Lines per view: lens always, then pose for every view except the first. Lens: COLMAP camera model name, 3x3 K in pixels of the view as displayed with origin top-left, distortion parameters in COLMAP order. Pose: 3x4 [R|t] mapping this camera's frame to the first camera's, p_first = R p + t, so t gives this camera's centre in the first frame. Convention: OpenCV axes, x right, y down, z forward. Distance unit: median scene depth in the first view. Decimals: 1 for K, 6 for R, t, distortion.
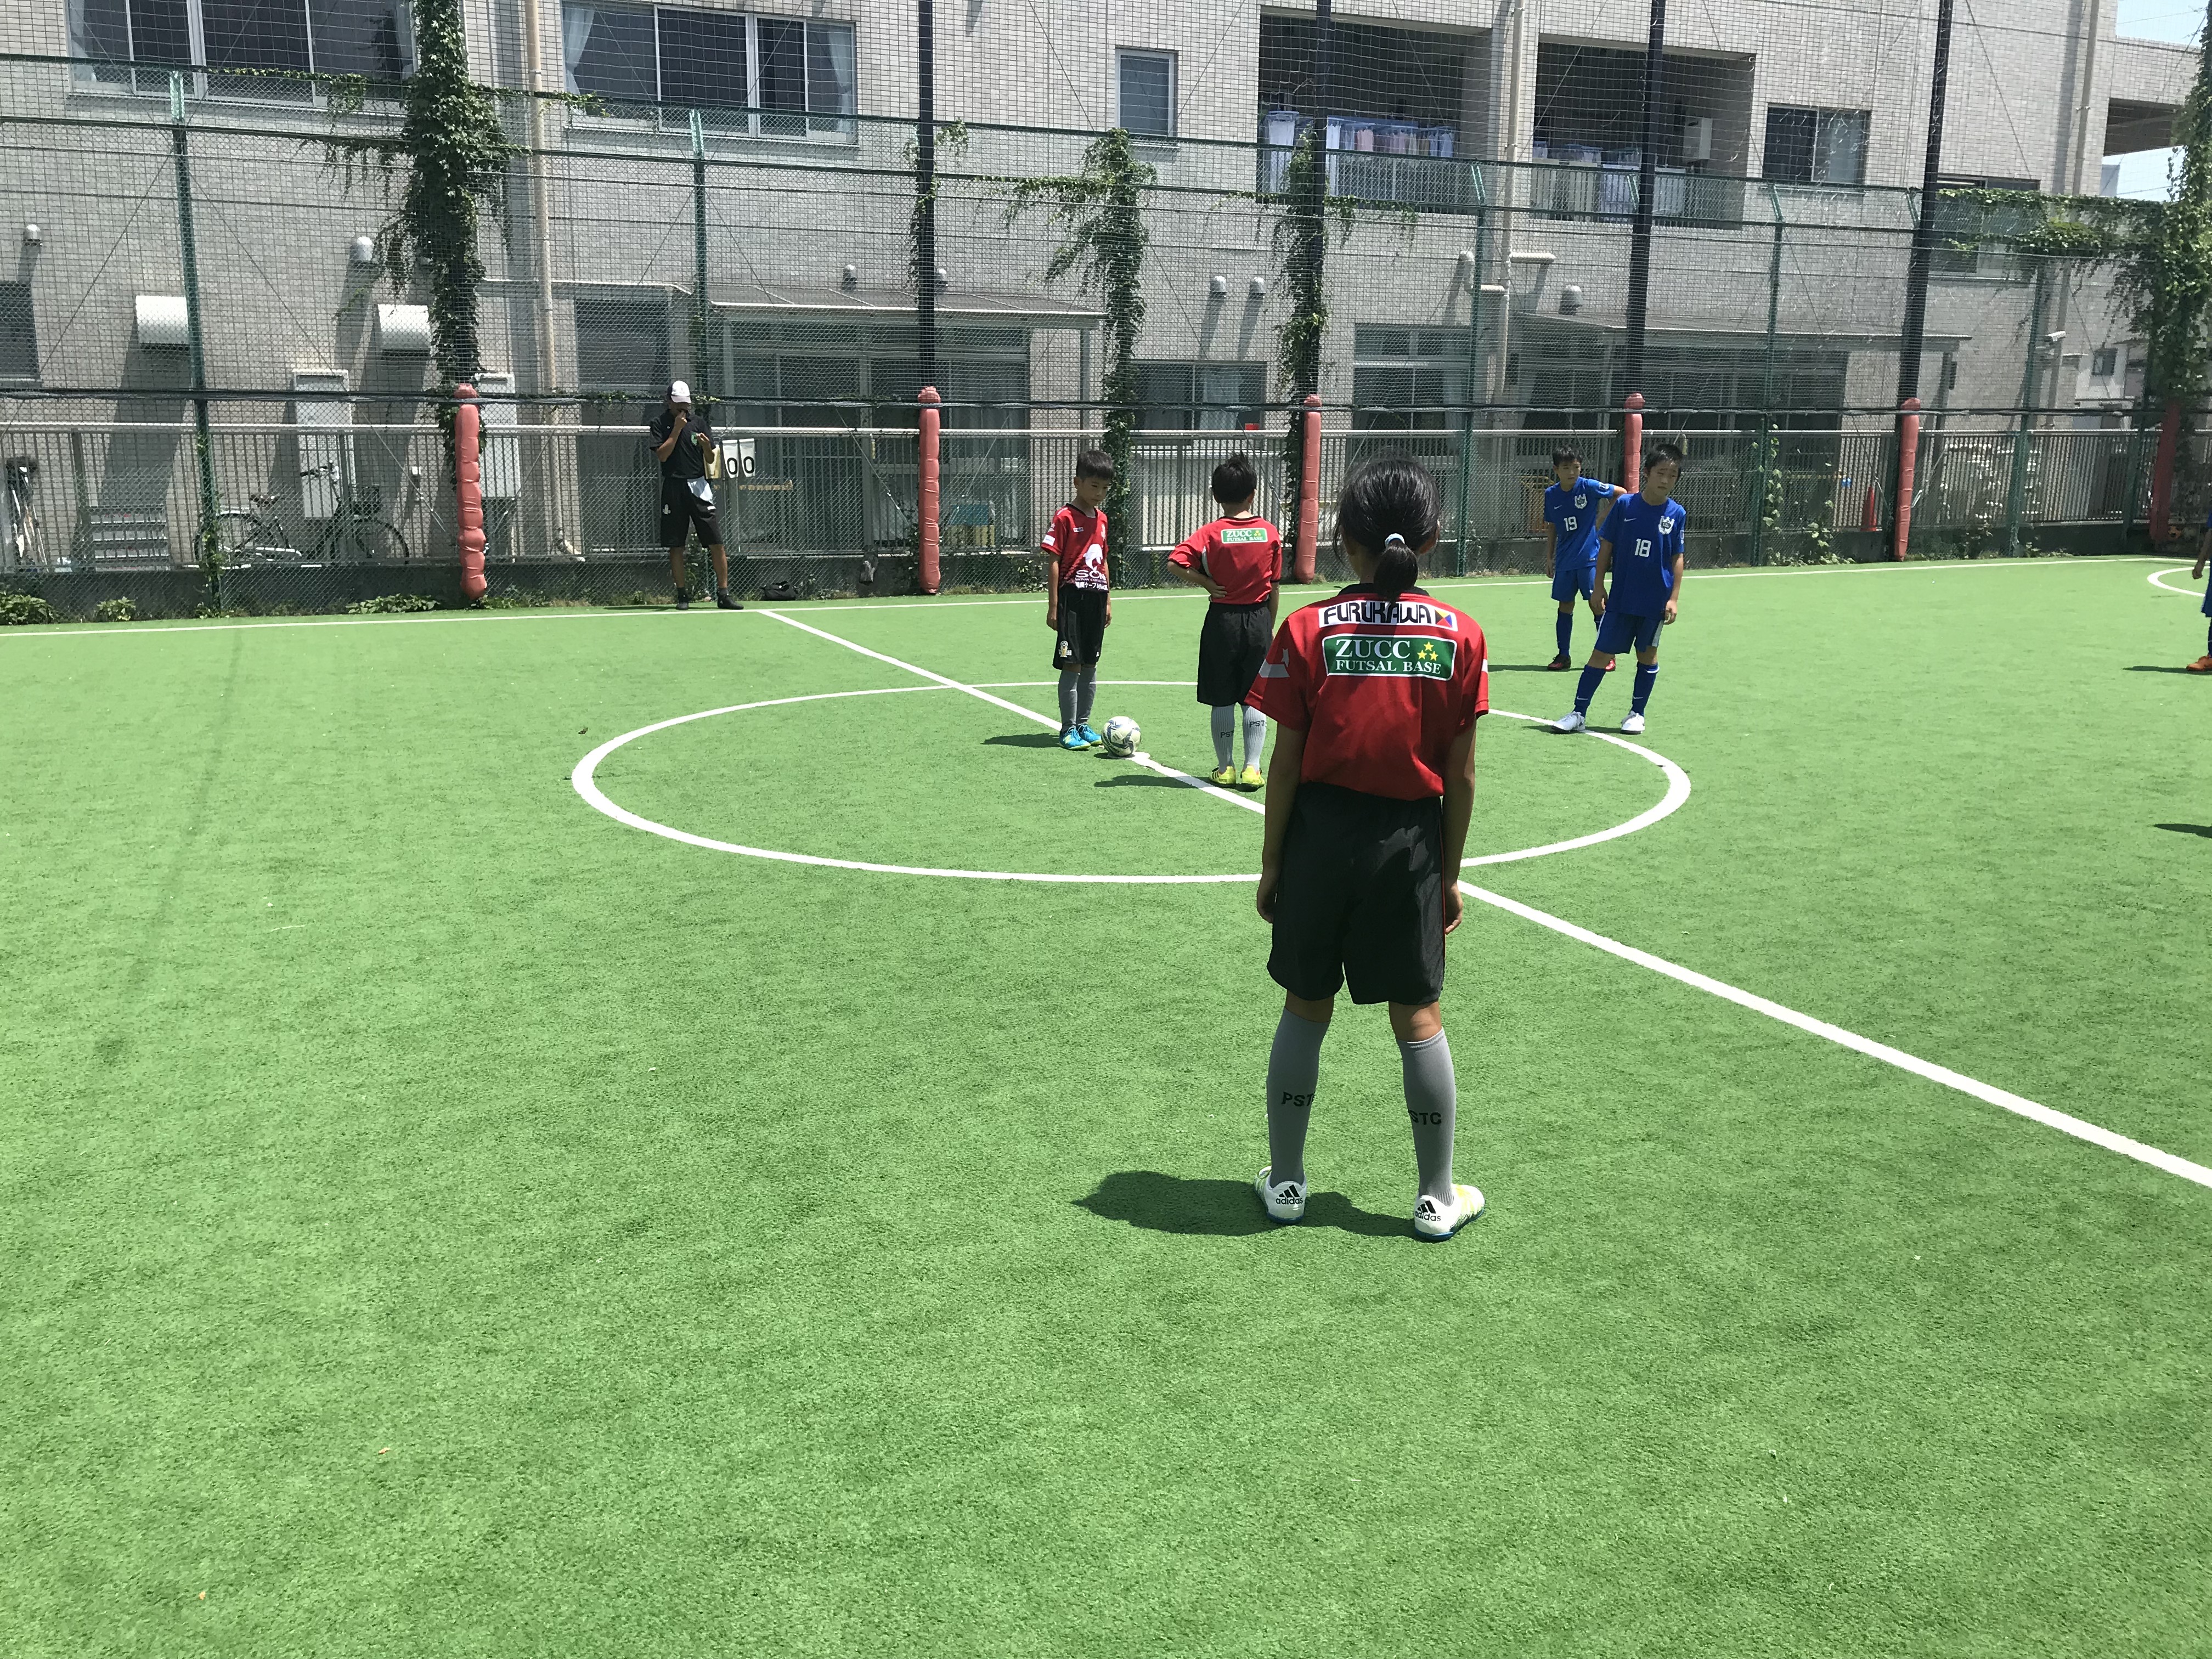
lens RADIAL K [[1838.4, 0, 1110.5], [0, 1838.4, 830.4], [0, 0, 1]] dist [0.007644, -0.000343]
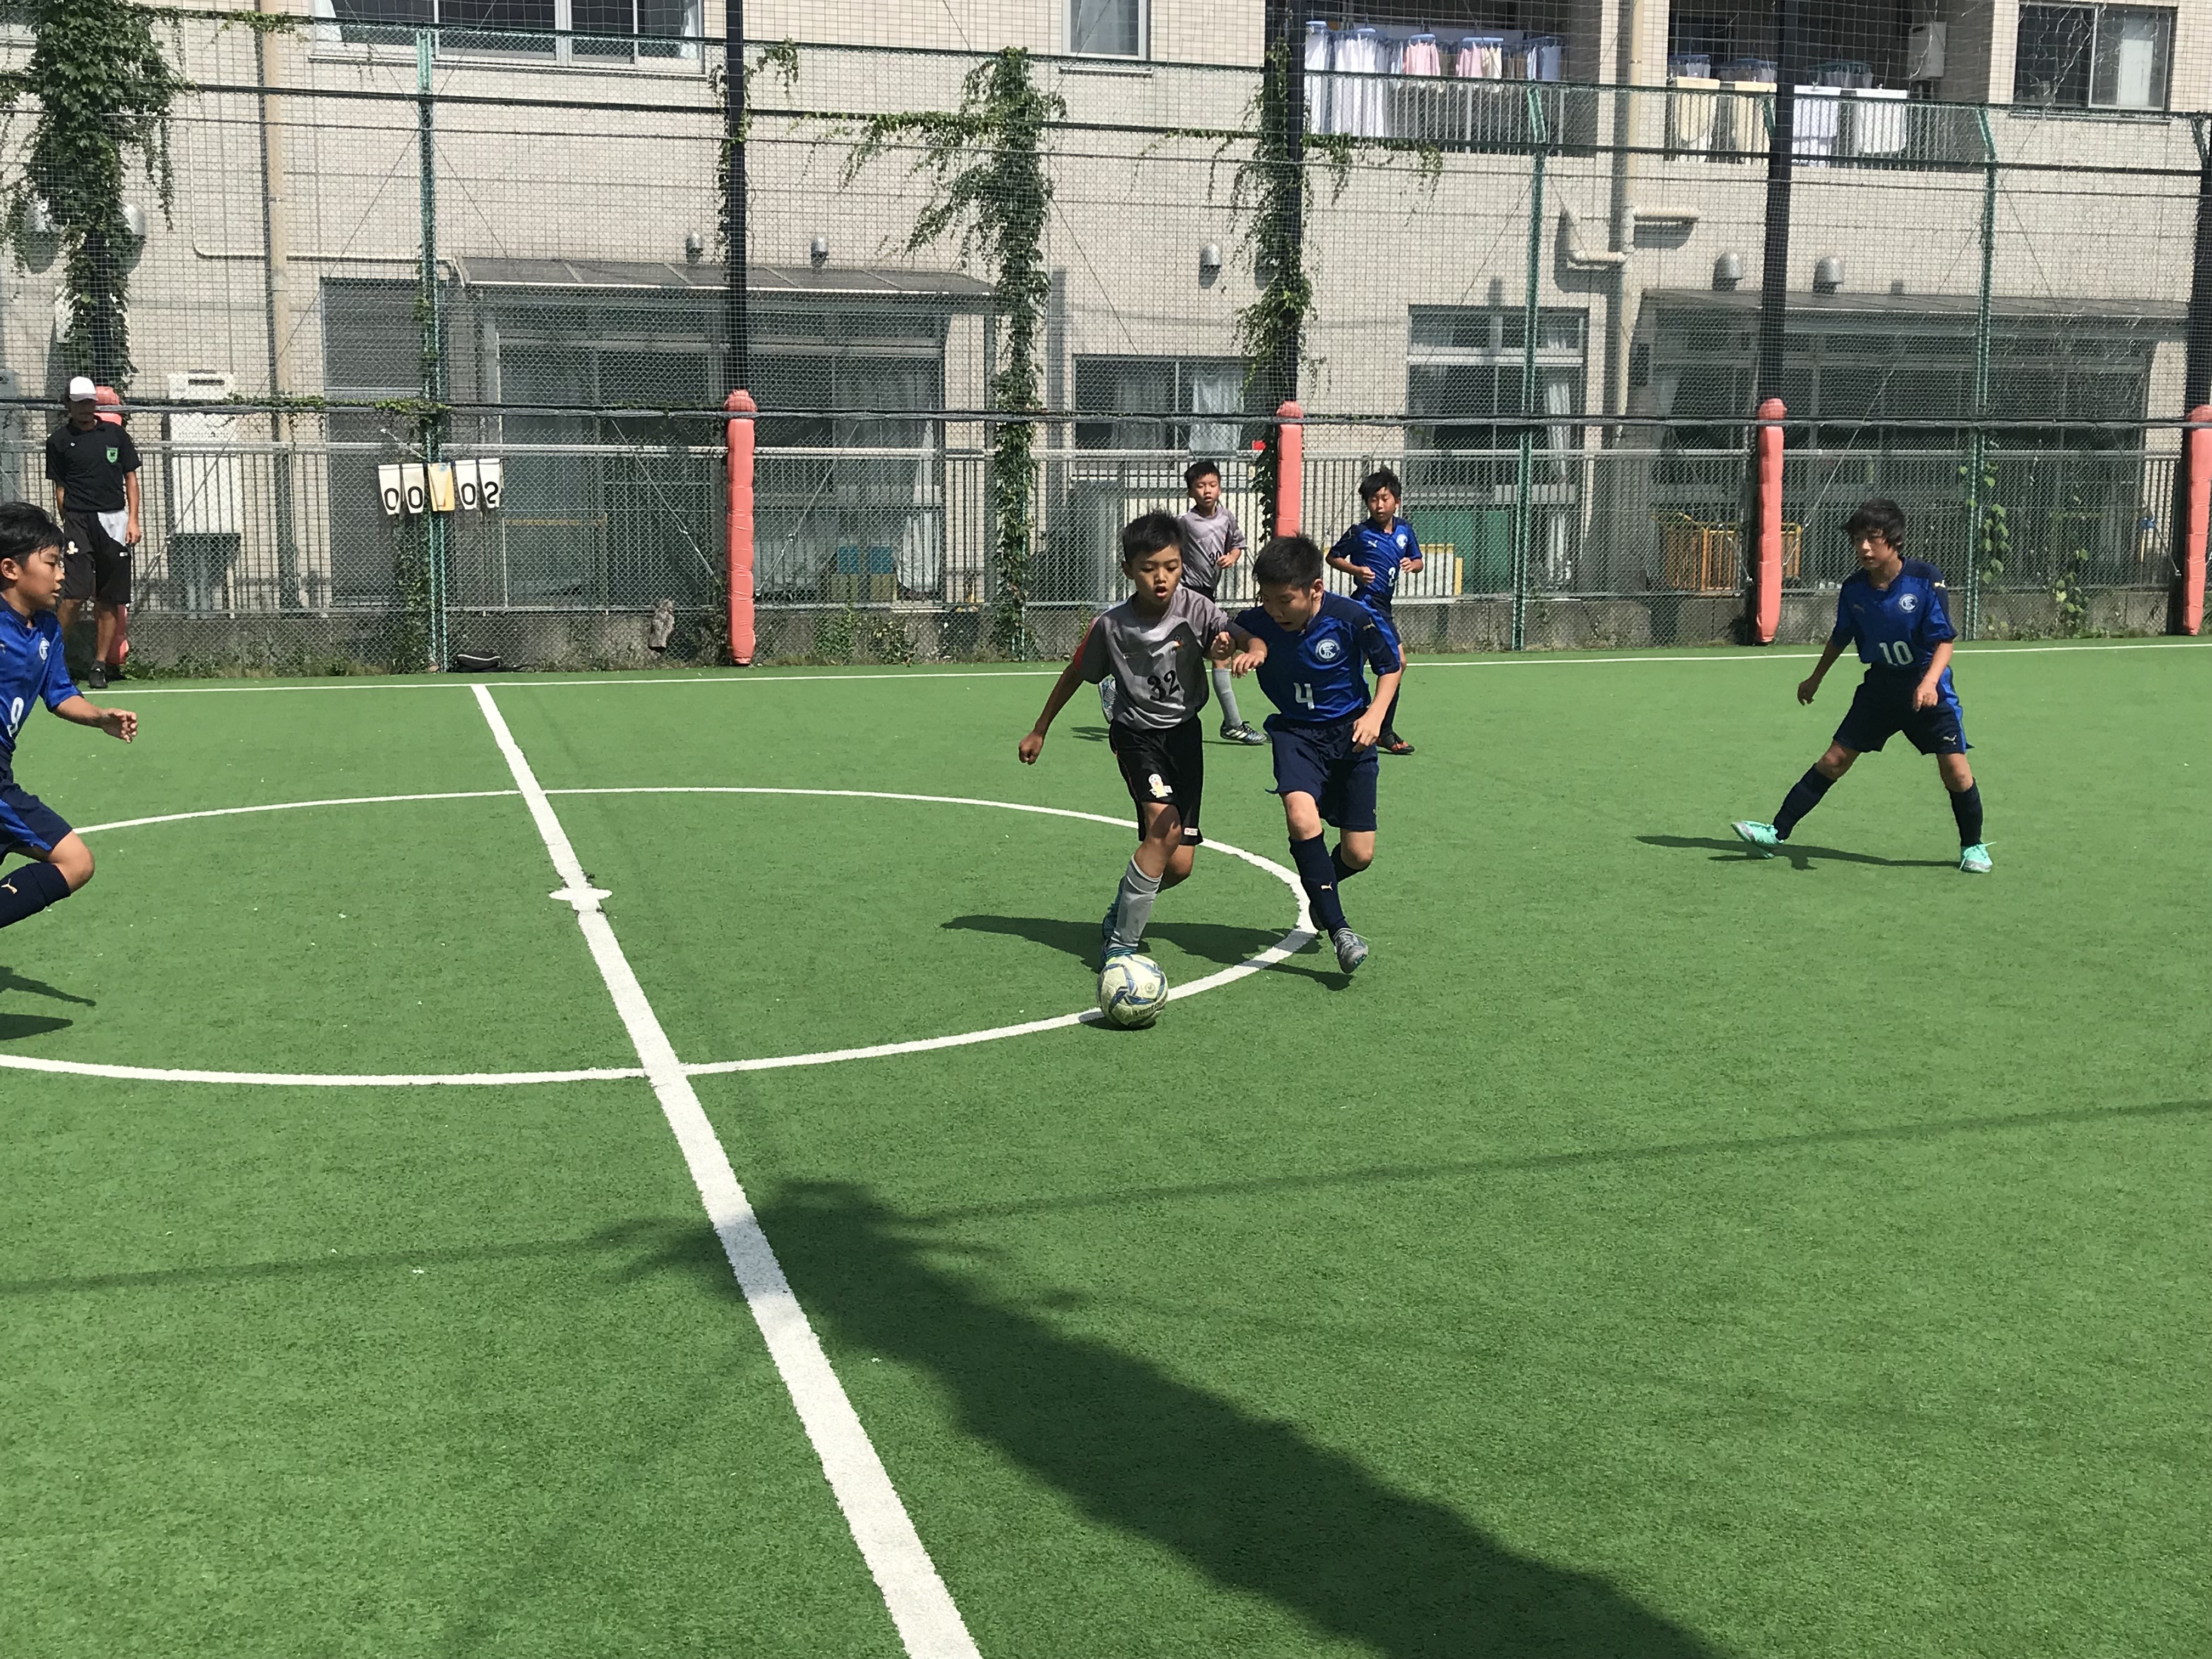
lens RADIAL K [[2373.1, 0, 1100.8], [0, 2373.1, 844.0], [0, 0, 1]] dist [0.016015, 0.000000]
pose [[0.992149, 0.021811, -0.123146, 0.151677], [-0.027901, 0.998460, -0.047945, -0.013594], [0.121911, 0.051005, 0.991230, 0.063509]]
